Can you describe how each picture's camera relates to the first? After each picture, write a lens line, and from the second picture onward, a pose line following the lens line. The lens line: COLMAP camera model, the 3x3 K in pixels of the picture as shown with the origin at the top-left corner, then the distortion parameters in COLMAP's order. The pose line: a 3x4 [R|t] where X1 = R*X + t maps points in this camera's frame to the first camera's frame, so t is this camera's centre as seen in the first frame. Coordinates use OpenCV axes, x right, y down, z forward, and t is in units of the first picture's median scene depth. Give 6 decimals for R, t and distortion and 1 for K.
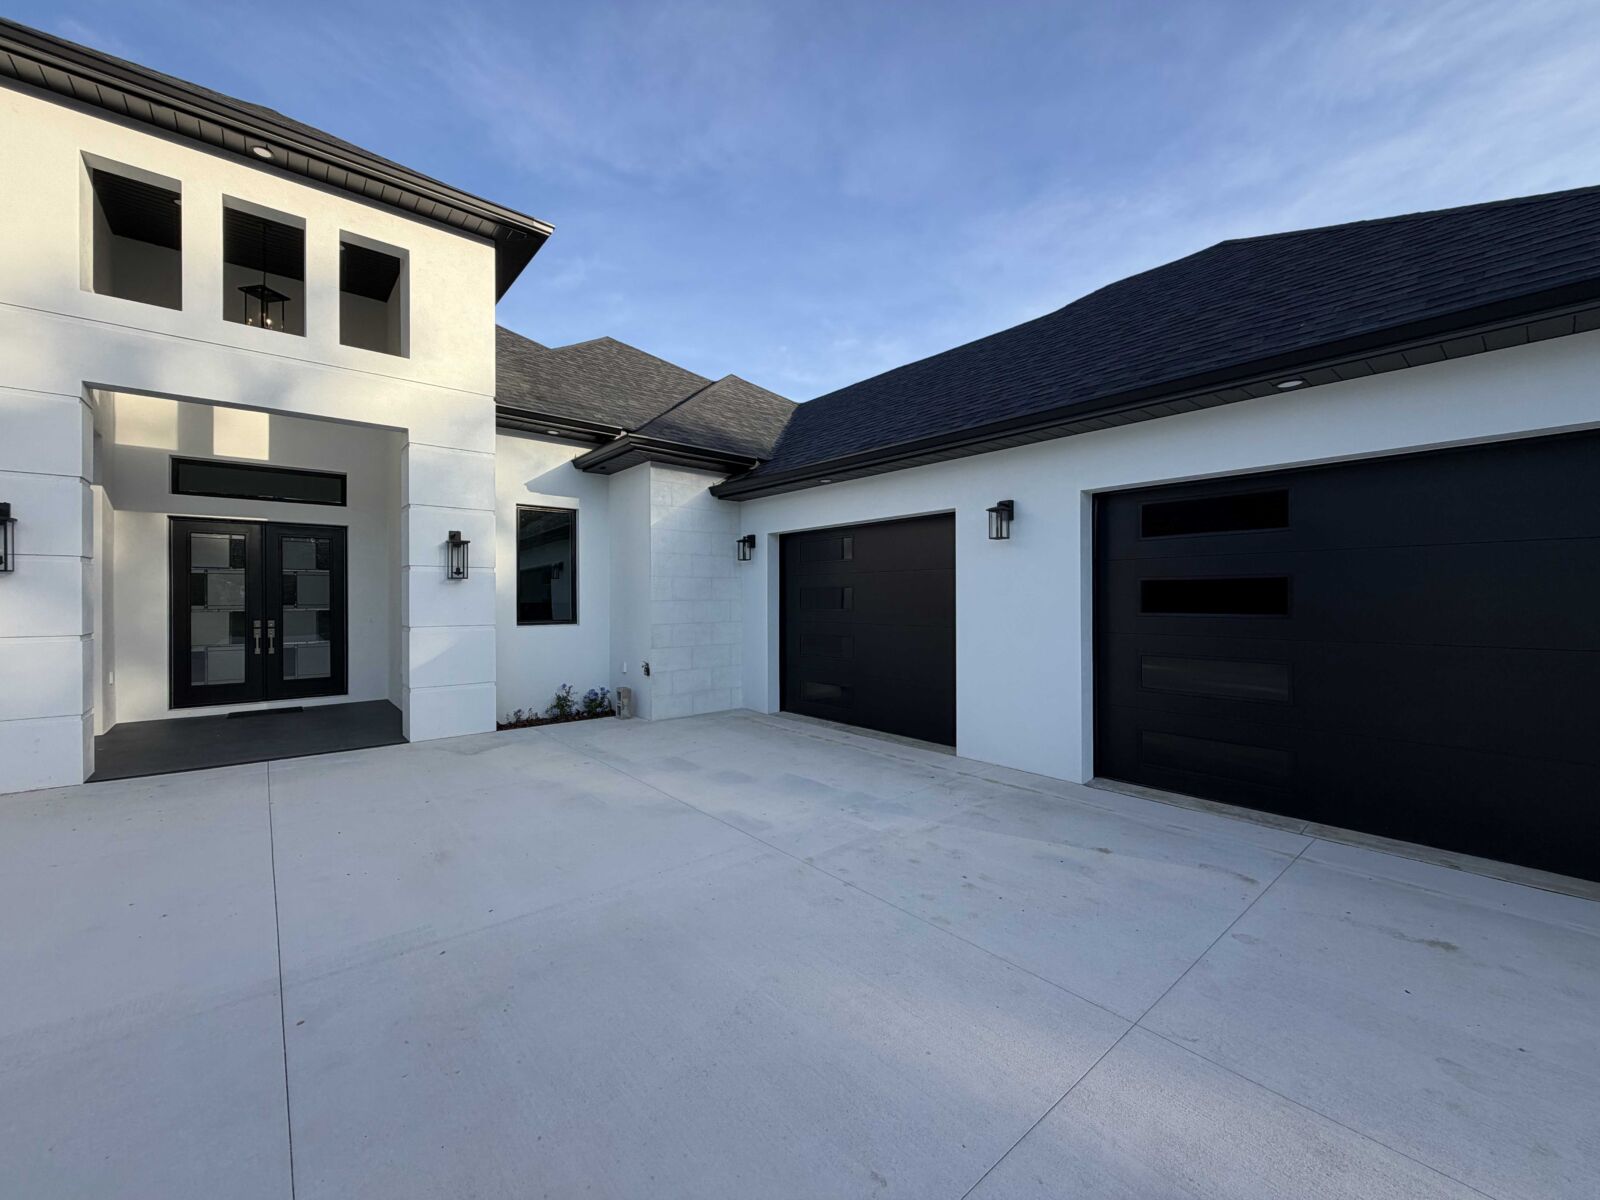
lens RADIAL K [[640.8, 0, 800.2], [0, 640.8, 595.1], [0, 0, 1]] dist [0.001348, 0.000115]
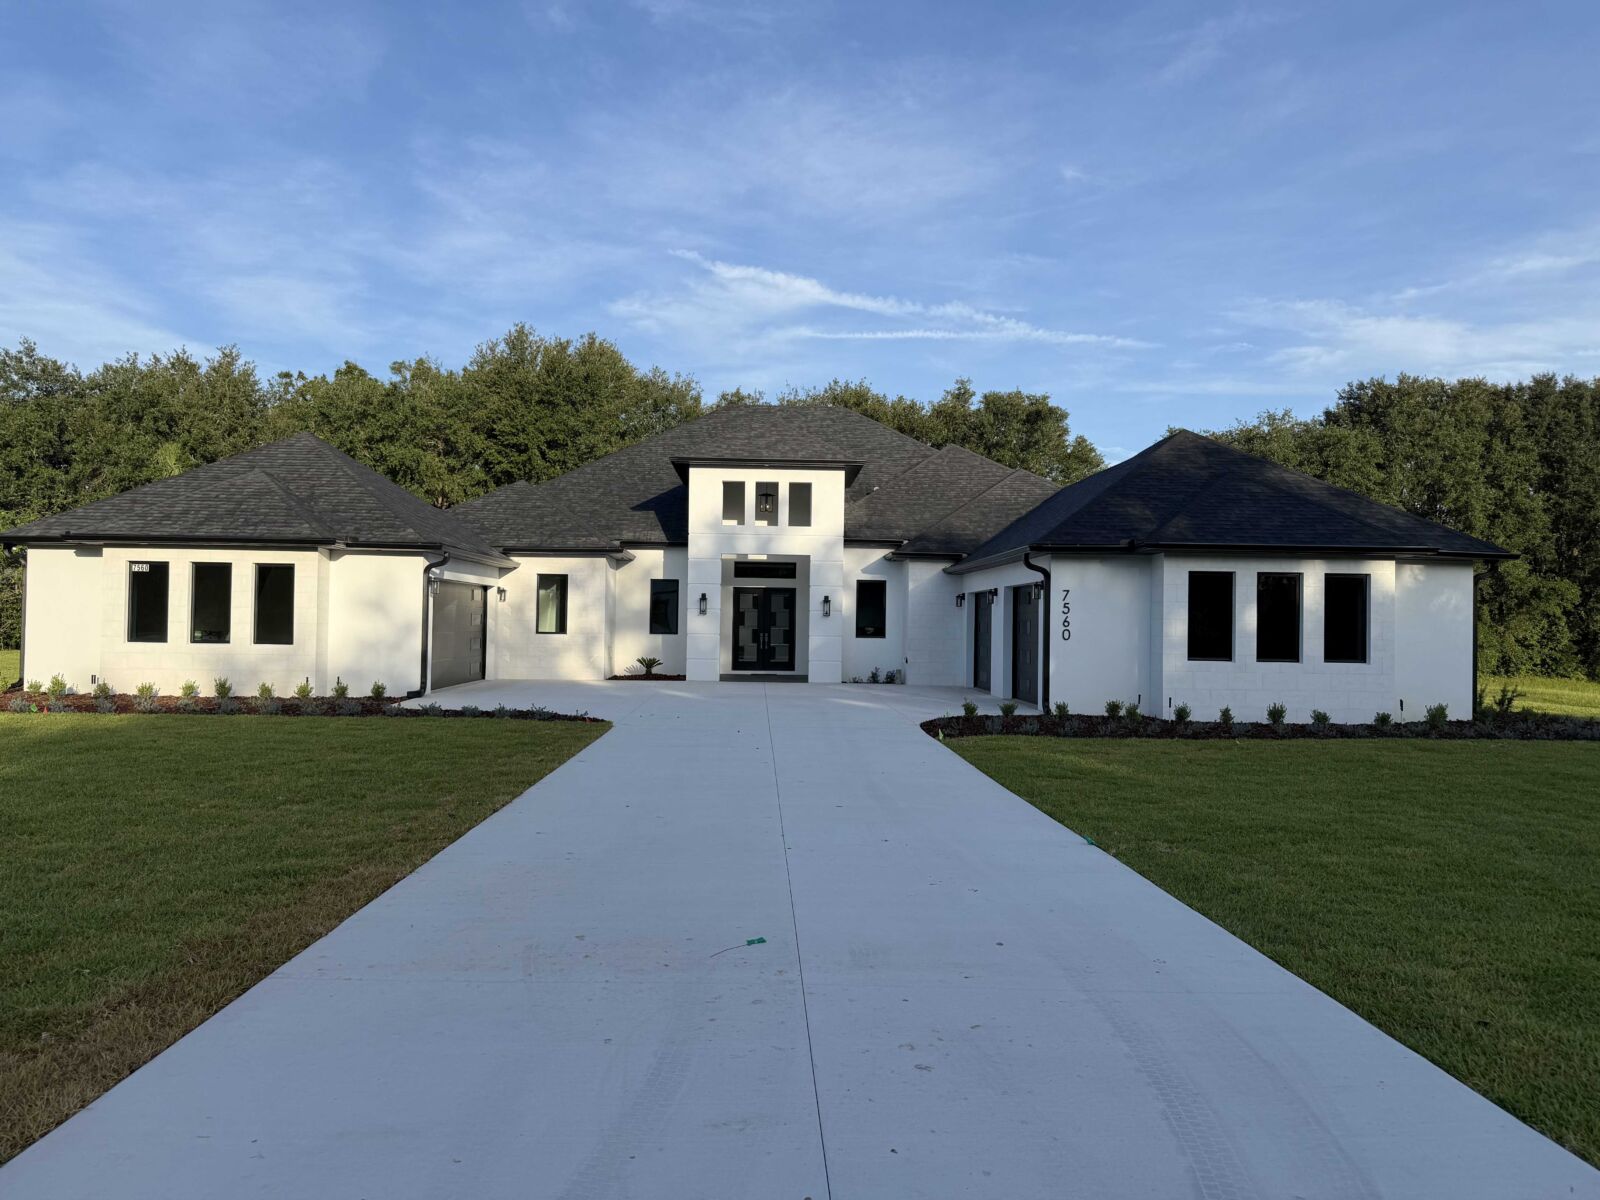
lens RADIAL K [[1119.1, 0, 799.3], [0, 1119.1, 601.1], [0, 0, 1]] dist [0.000181, 0.000005]
pose [[0.790430, 0.001590, -0.612550, 1.635166], [-0.013871, 0.999787, -0.015303, -0.012949], [0.612395, 0.020592, 0.790284, -1.990347]]
